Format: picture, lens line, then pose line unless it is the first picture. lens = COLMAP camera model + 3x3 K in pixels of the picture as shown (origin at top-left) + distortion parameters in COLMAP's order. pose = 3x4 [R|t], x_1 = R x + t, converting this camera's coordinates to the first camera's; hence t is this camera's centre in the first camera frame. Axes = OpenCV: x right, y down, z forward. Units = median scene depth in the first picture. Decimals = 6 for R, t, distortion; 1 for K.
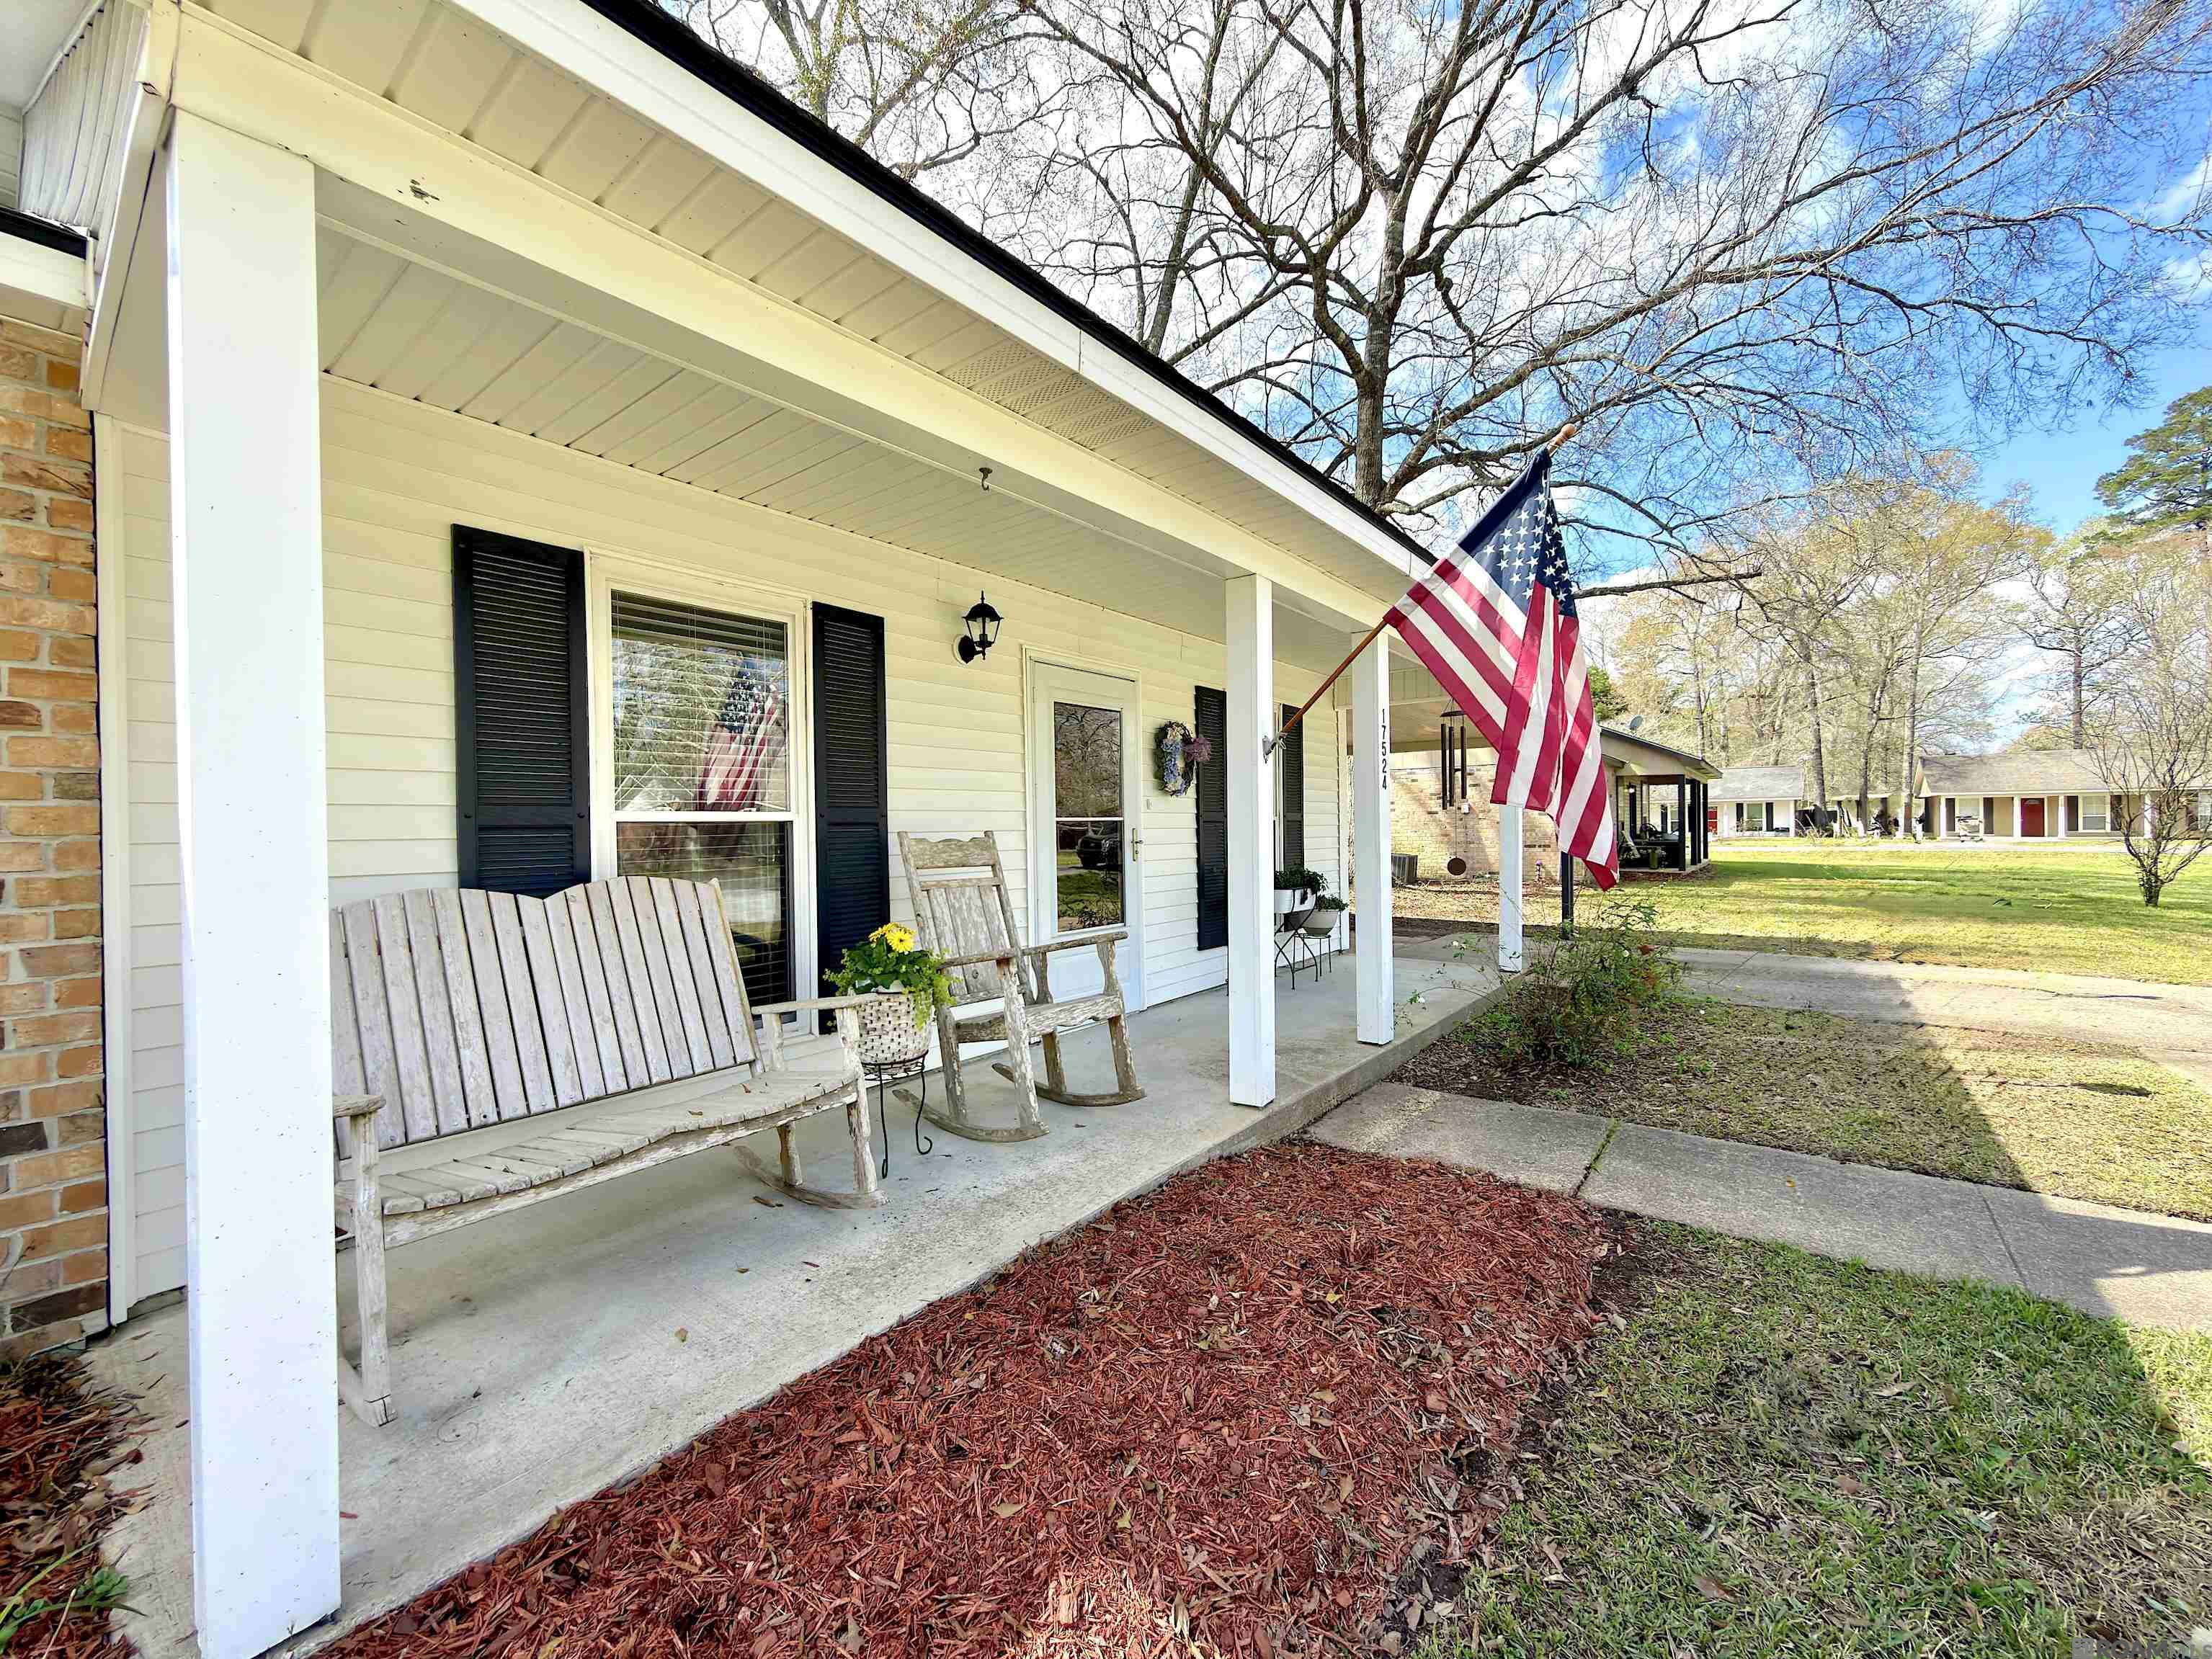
lens RADIAL K [[879.3, 0, 1106.0], [0, 879.3, 828.9], [0, 0, 1]] dist [-0.001503, -0.001045]
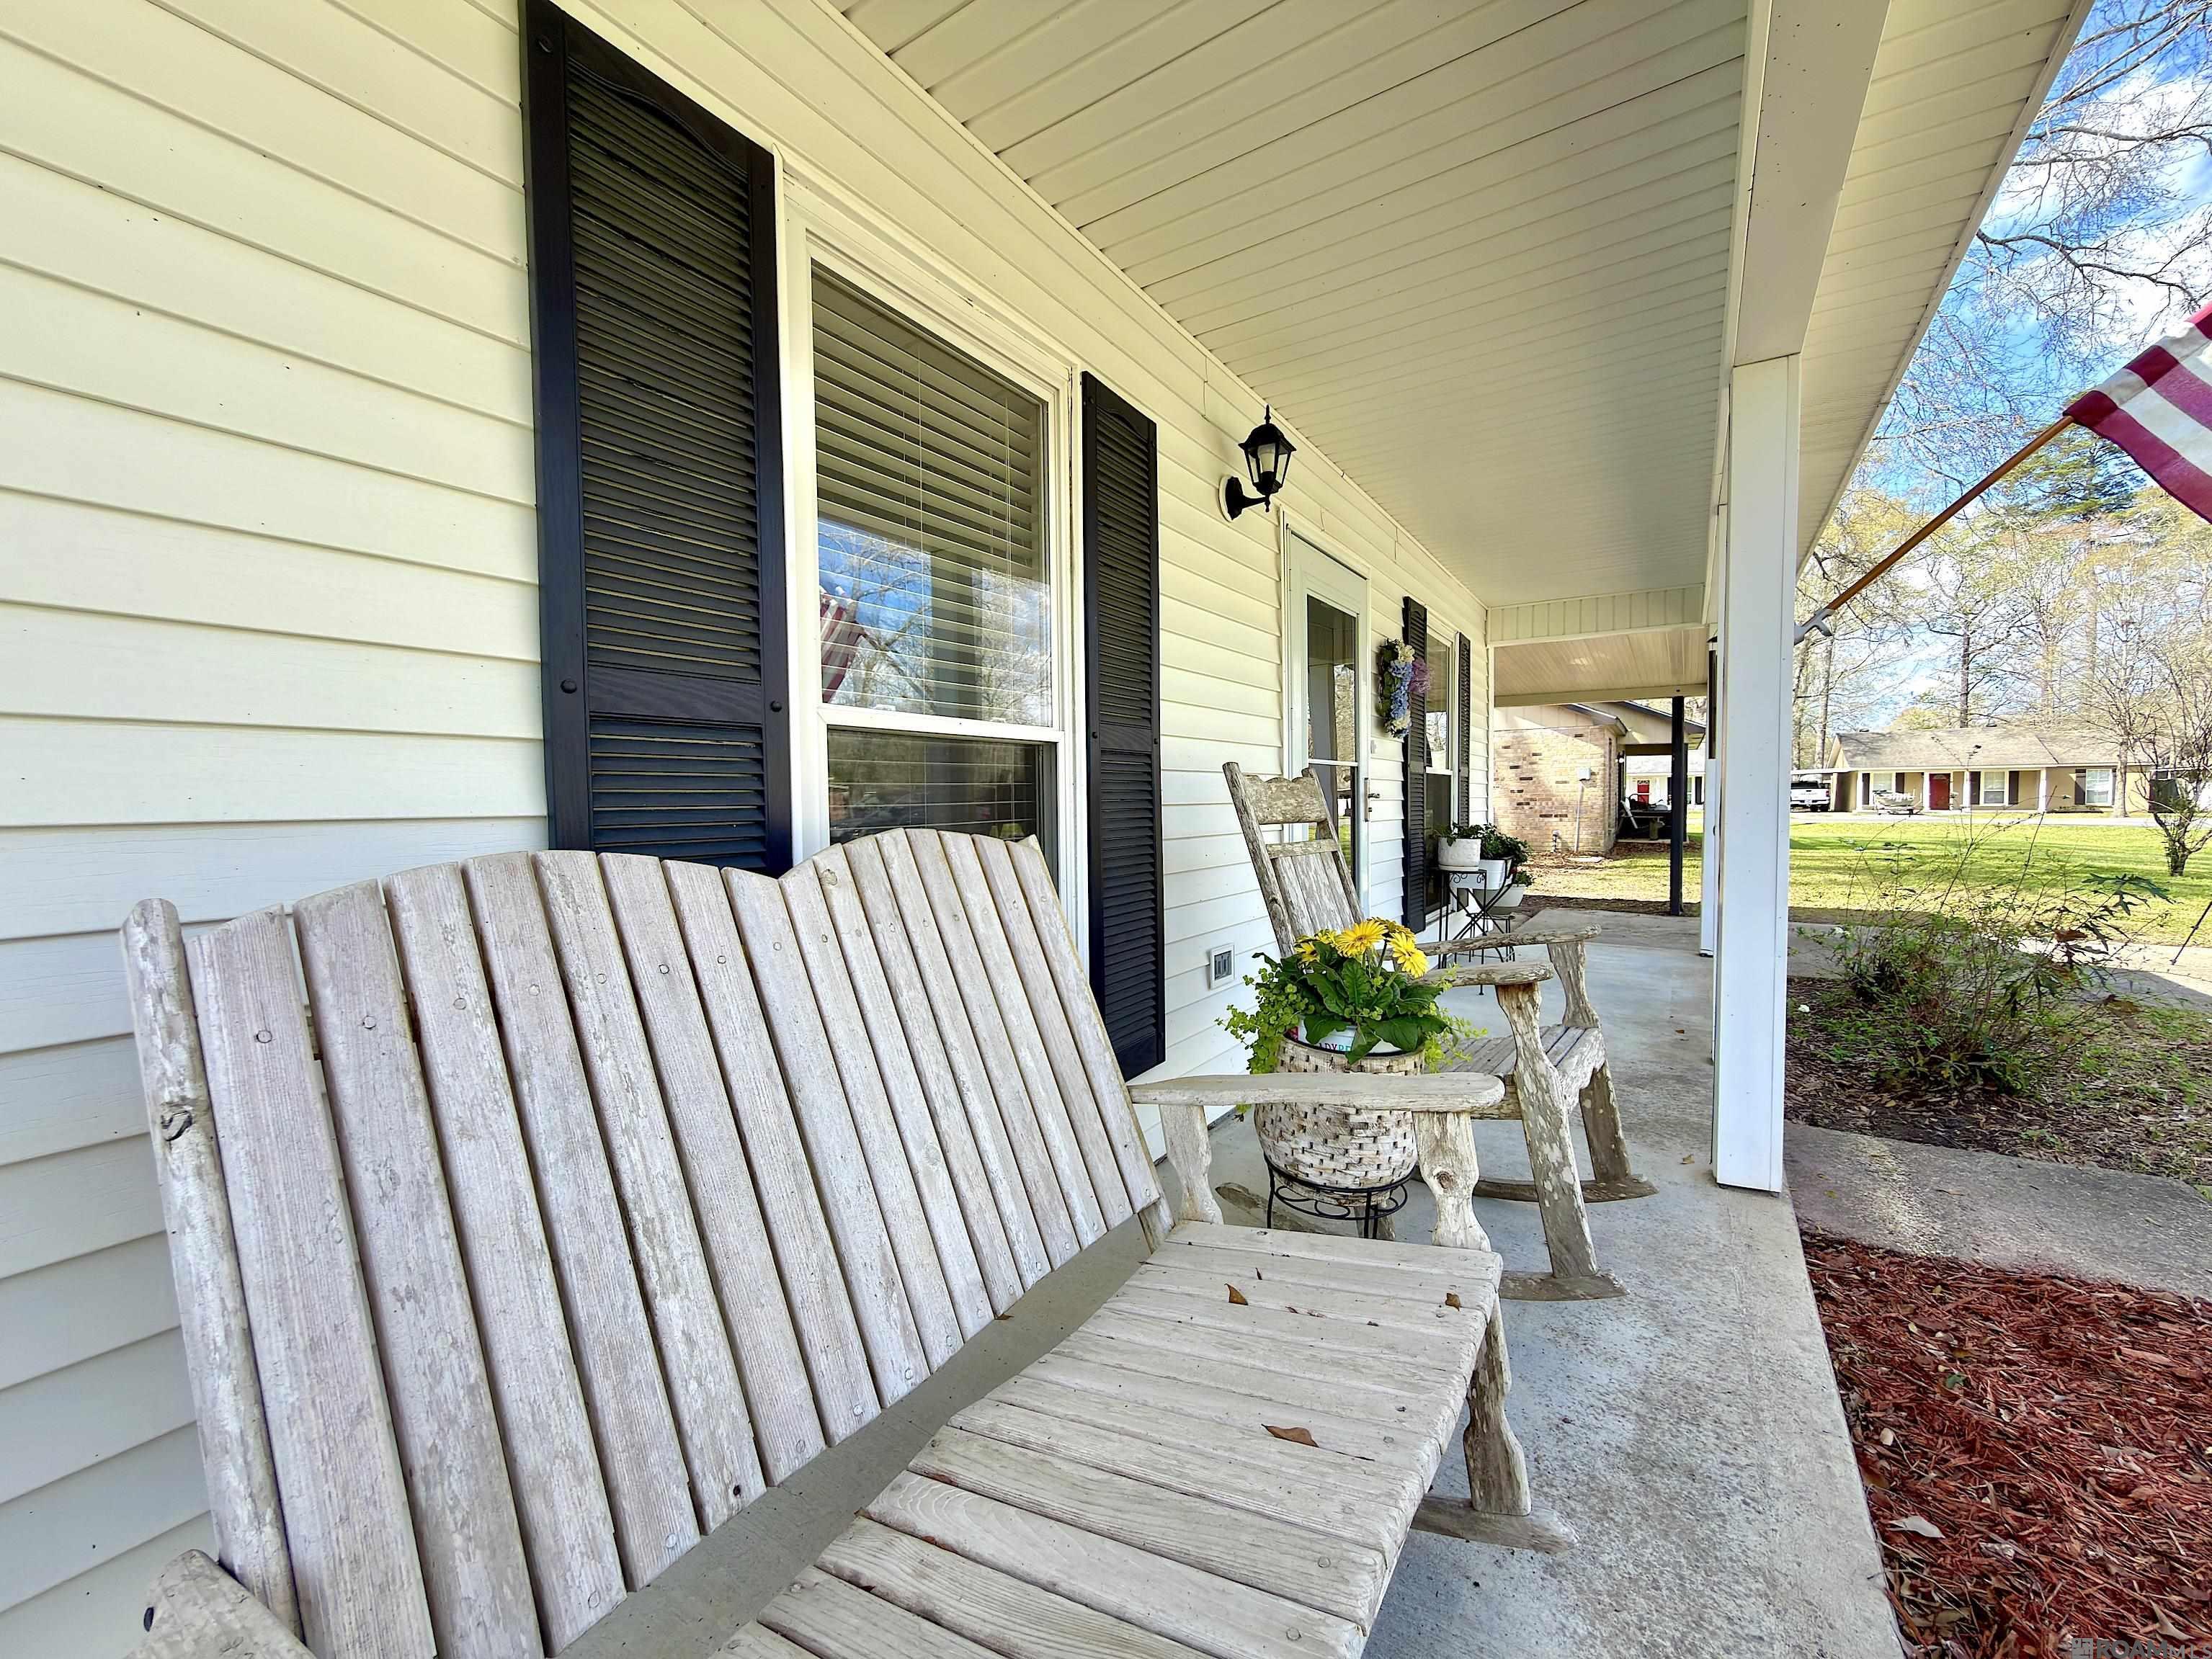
lens RADIAL K [[879.3, 0, 1104.0], [0, 879.3, 830.8], [0, 0, 1]] dist [-0.001503, -0.001045]
pose [[0.996831, 0.000885, 0.079541, -0.324457], [-0.003565, 0.999430, 0.033563, 0.026557], [-0.079466, -0.033741, 0.996266, 0.354957]]
